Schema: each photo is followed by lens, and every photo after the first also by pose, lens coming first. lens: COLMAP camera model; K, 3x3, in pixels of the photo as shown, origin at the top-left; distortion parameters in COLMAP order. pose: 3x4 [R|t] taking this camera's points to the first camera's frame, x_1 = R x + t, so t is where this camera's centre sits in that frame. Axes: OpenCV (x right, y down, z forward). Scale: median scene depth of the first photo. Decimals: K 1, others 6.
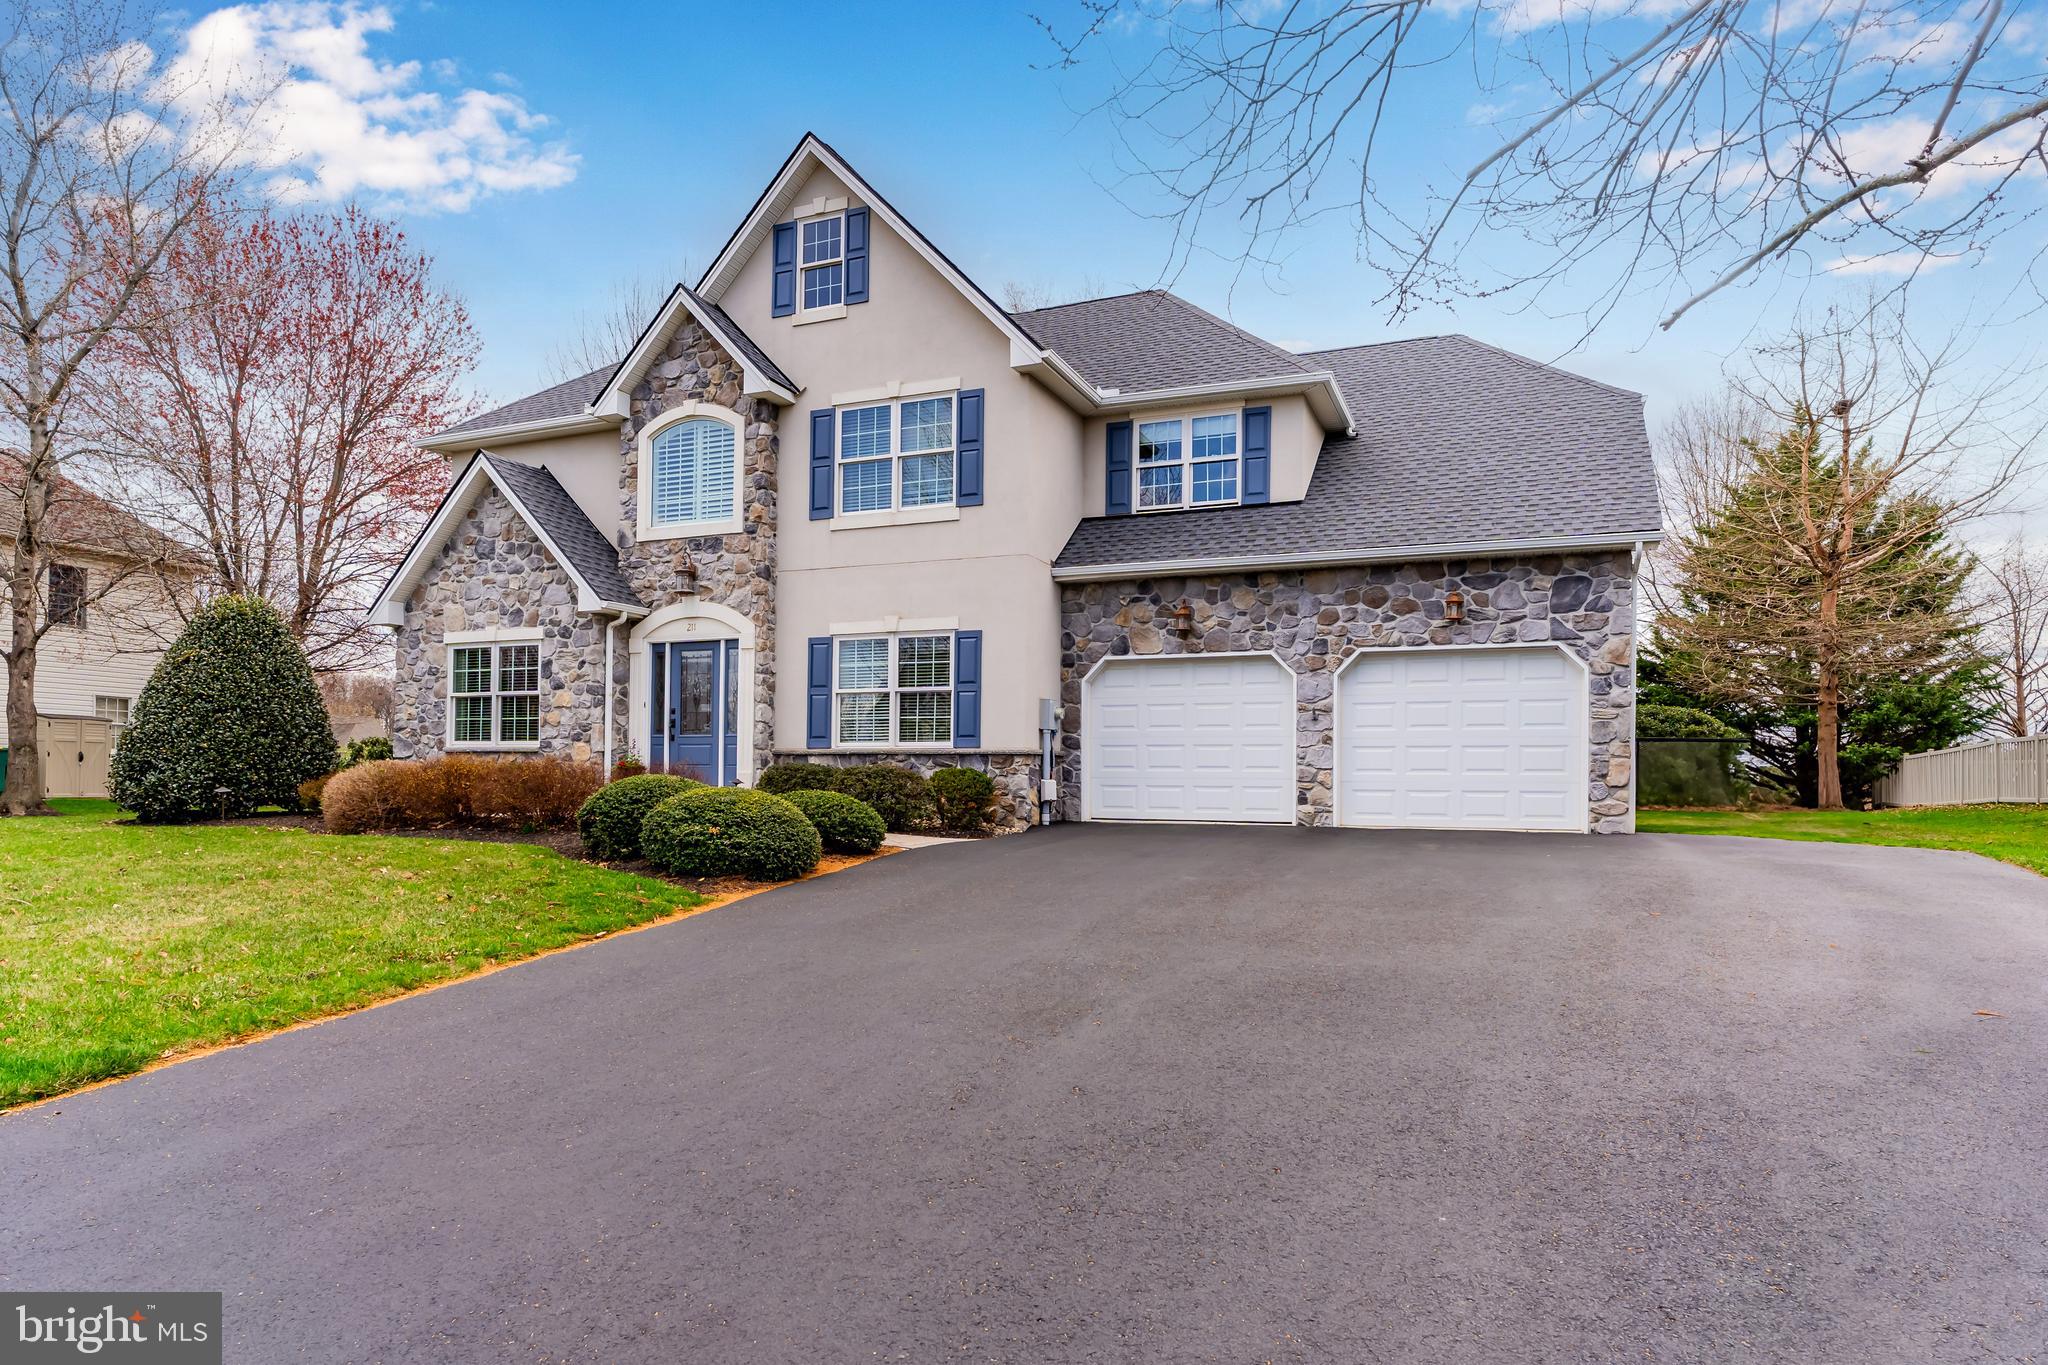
lens RADIAL K [[1061.4, 0, 1023.0], [0, 1061.4, 724.8], [0, 0, 1]] dist [-0.000676, 0.000253]
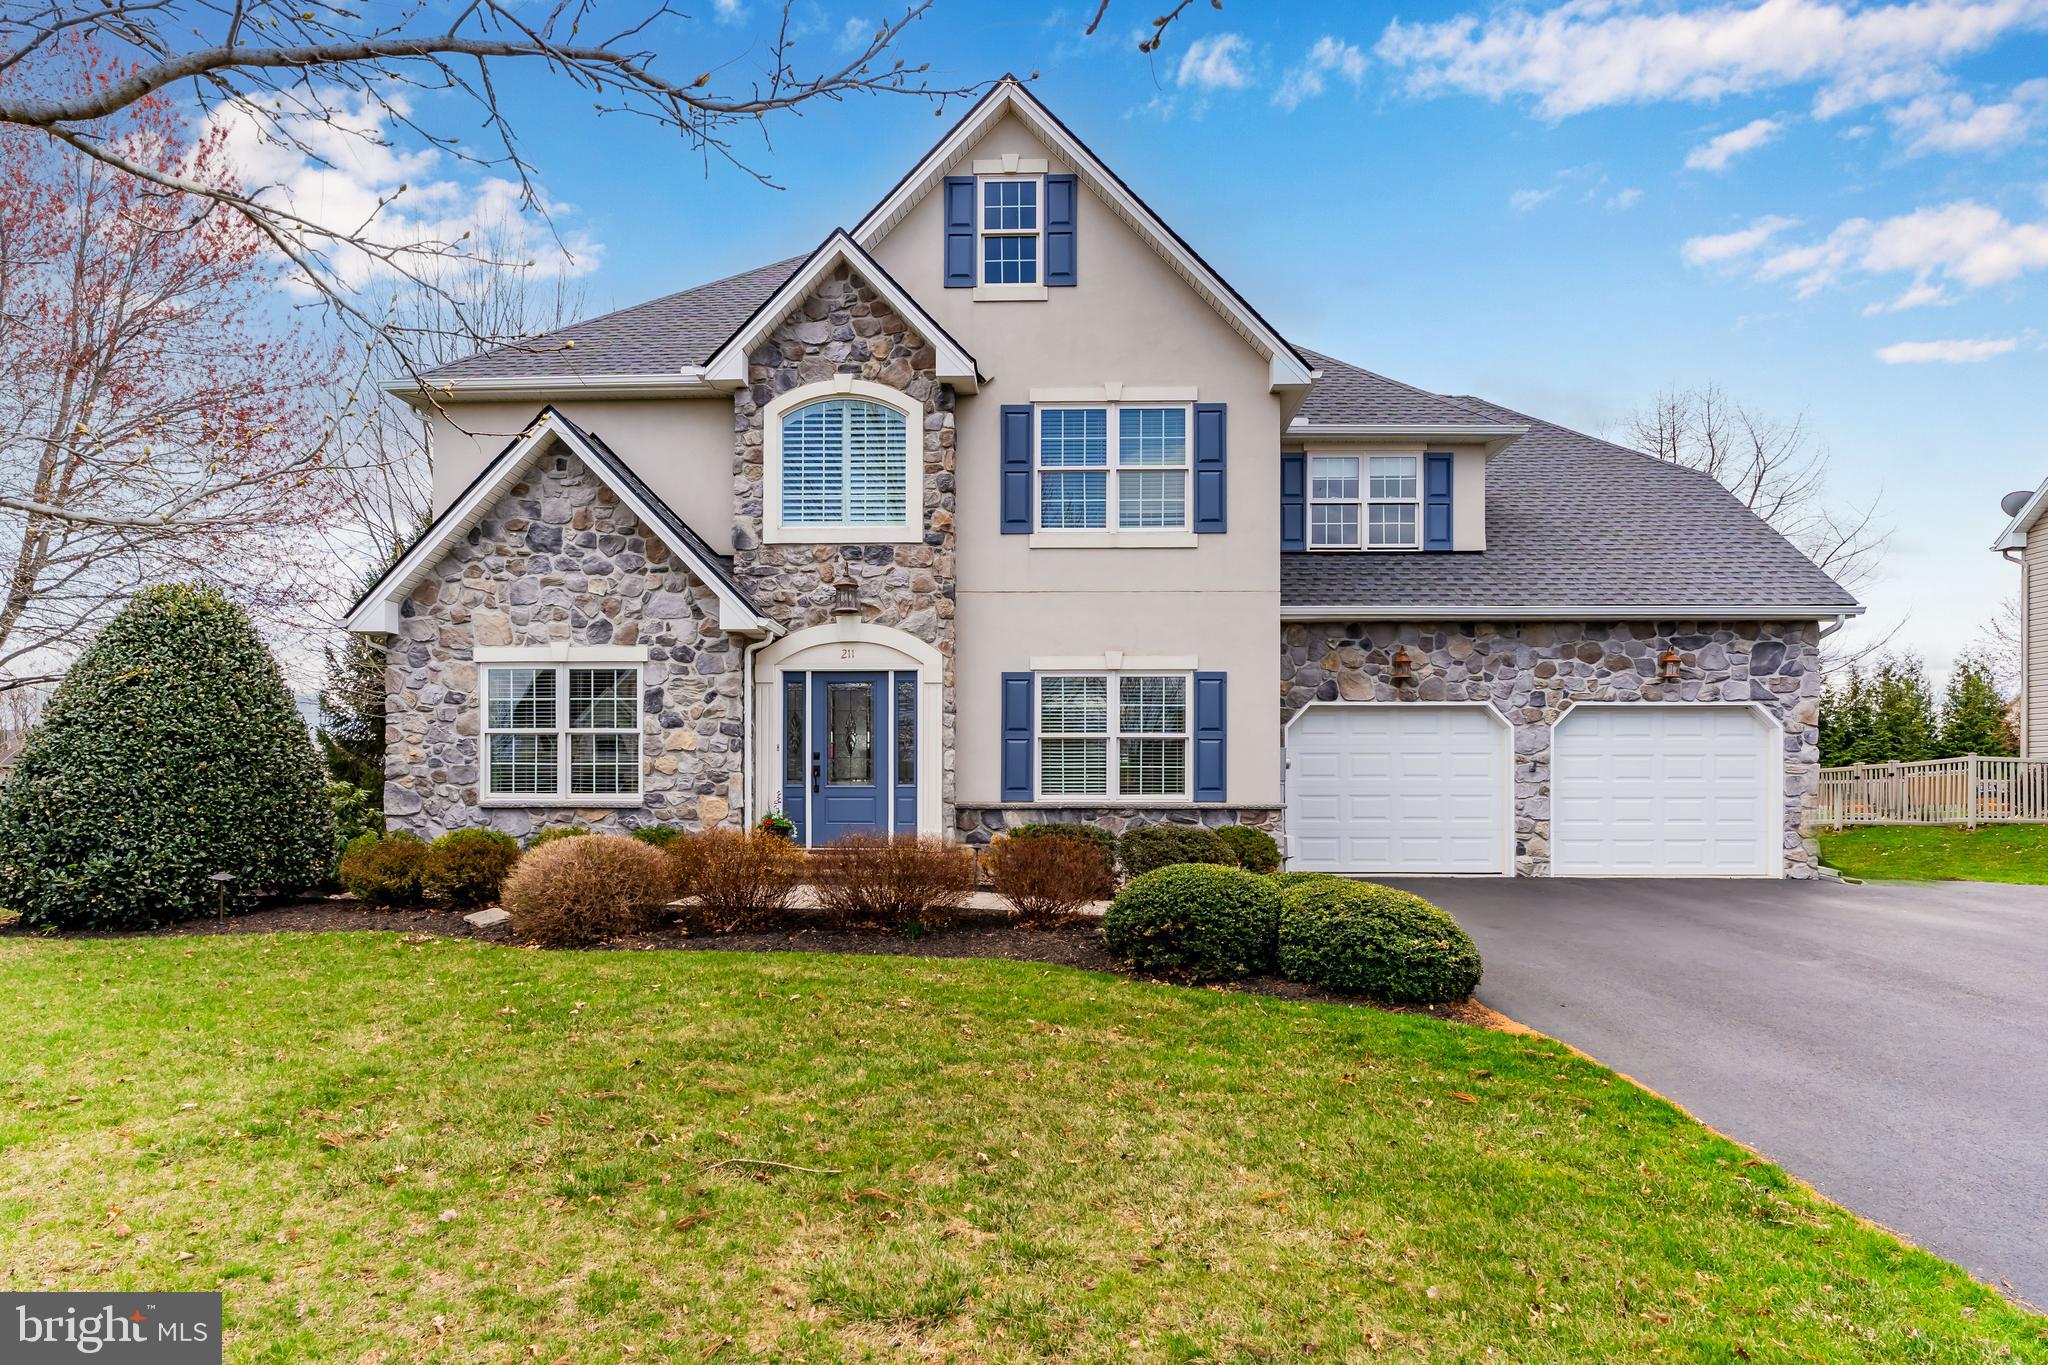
lens RADIAL K [[1036.4, 0, 977.1], [0, 1036.4, 756.4], [0, 0, 1]] dist [-0.001375, 0.000258]
pose [[0.945336, 0.002264, 0.326091, -0.493743], [-0.008878, 0.999784, 0.018796, -0.029774], [-0.325978, -0.020664, 0.945151, 0.216917]]
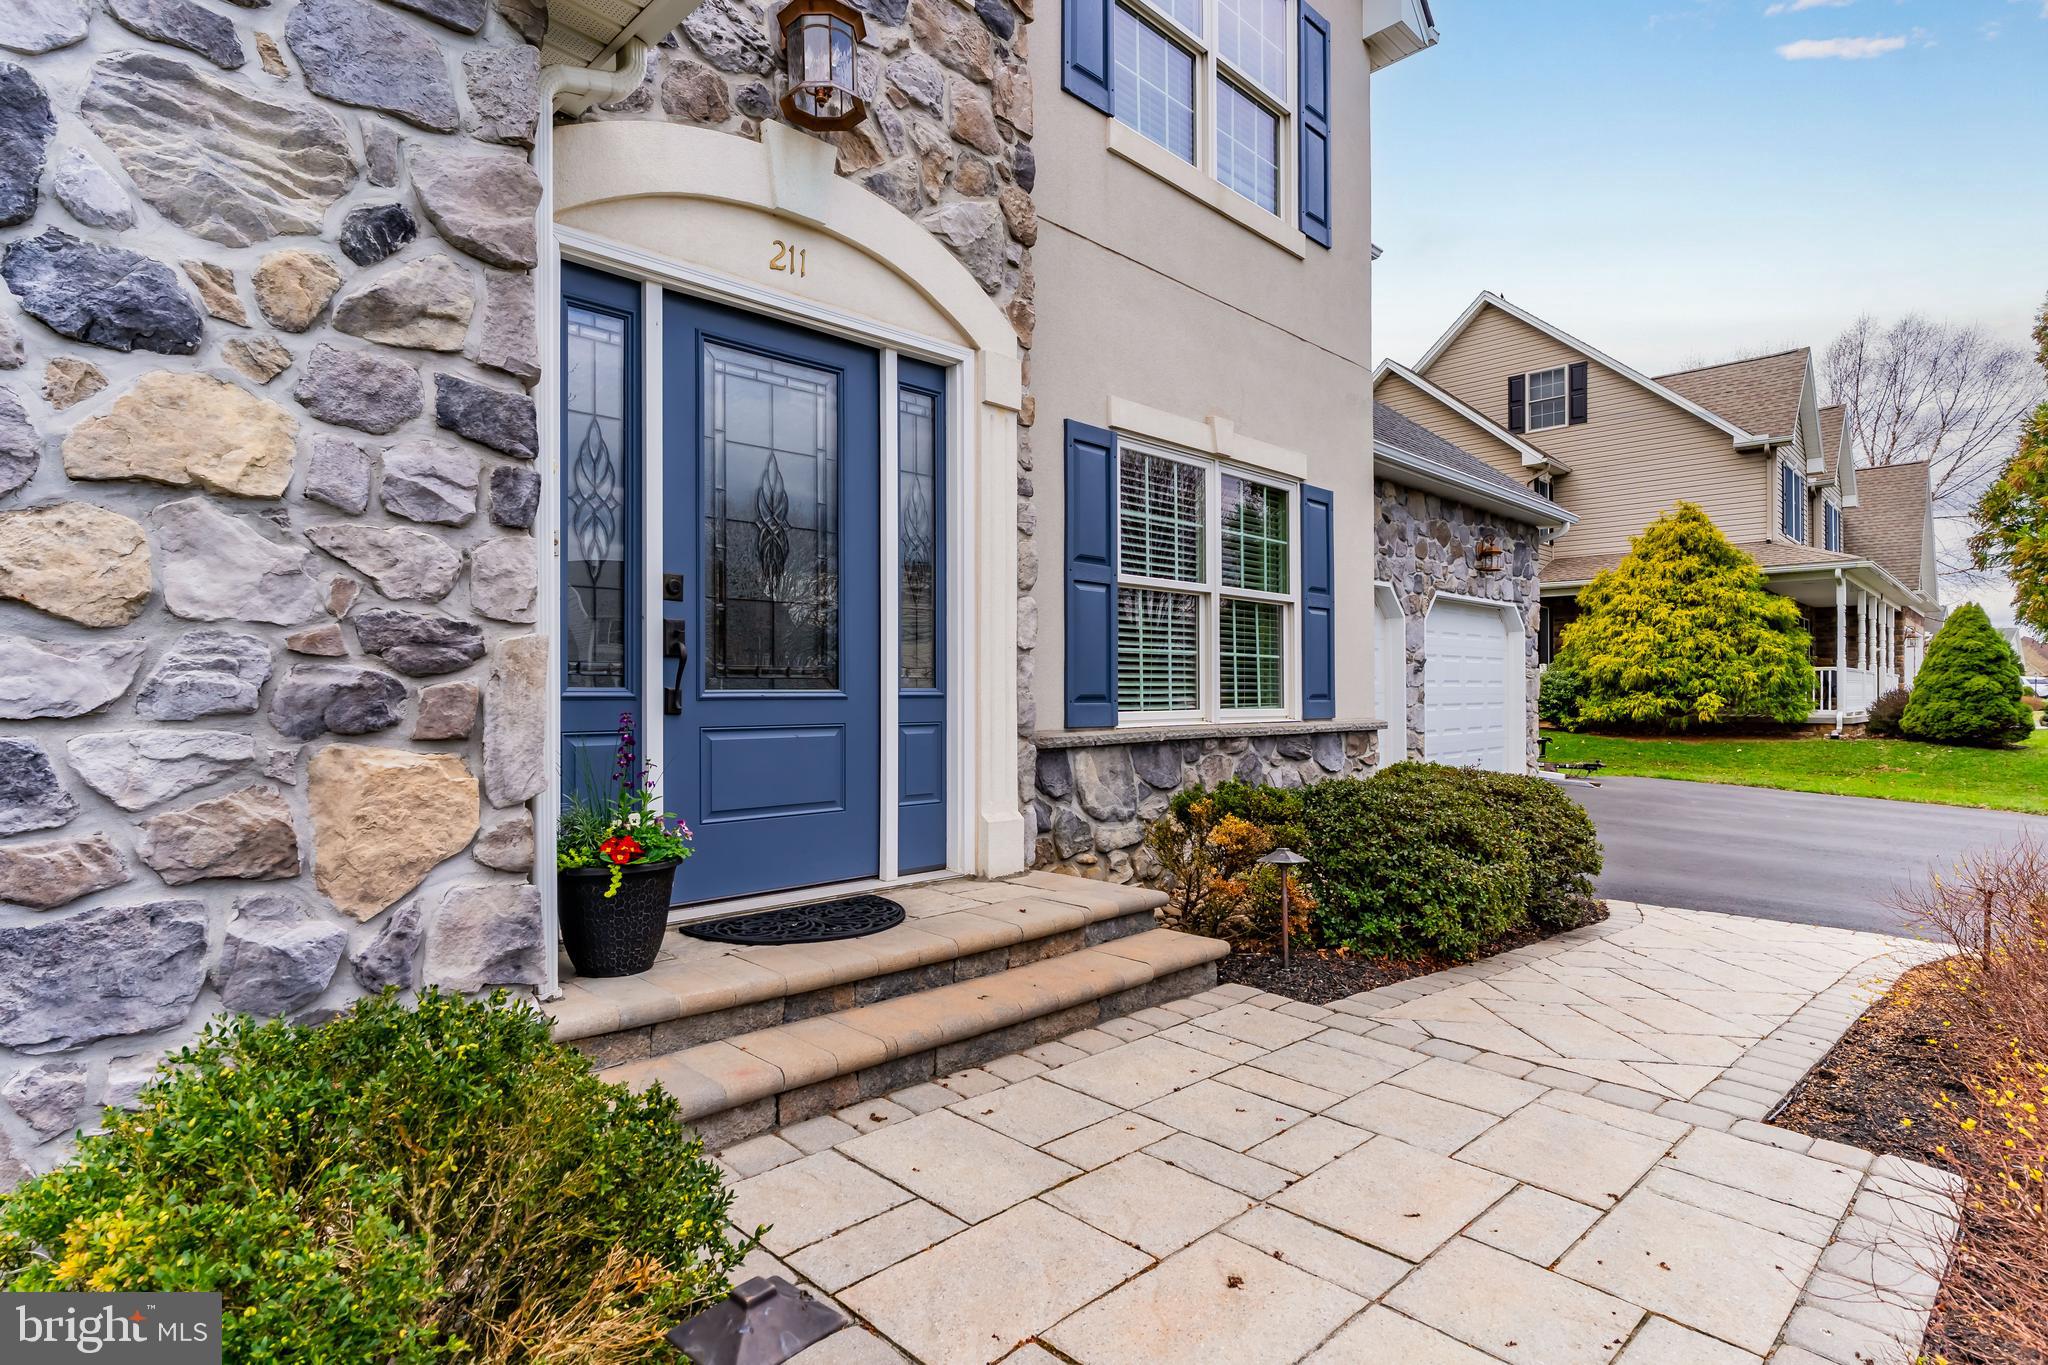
lens RADIAL K [[1037.9, 0, 985.2], [0, 1037.9, 679.0], [0, 0, 1]] dist [0.000440, 0.000355]
pose [[0.404057, 0.006182, 0.914713, -0.531735], [-0.028867, 0.999565, 0.005996, 0.003655], [-0.914278, -0.028828, 0.404060, 0.884172]]
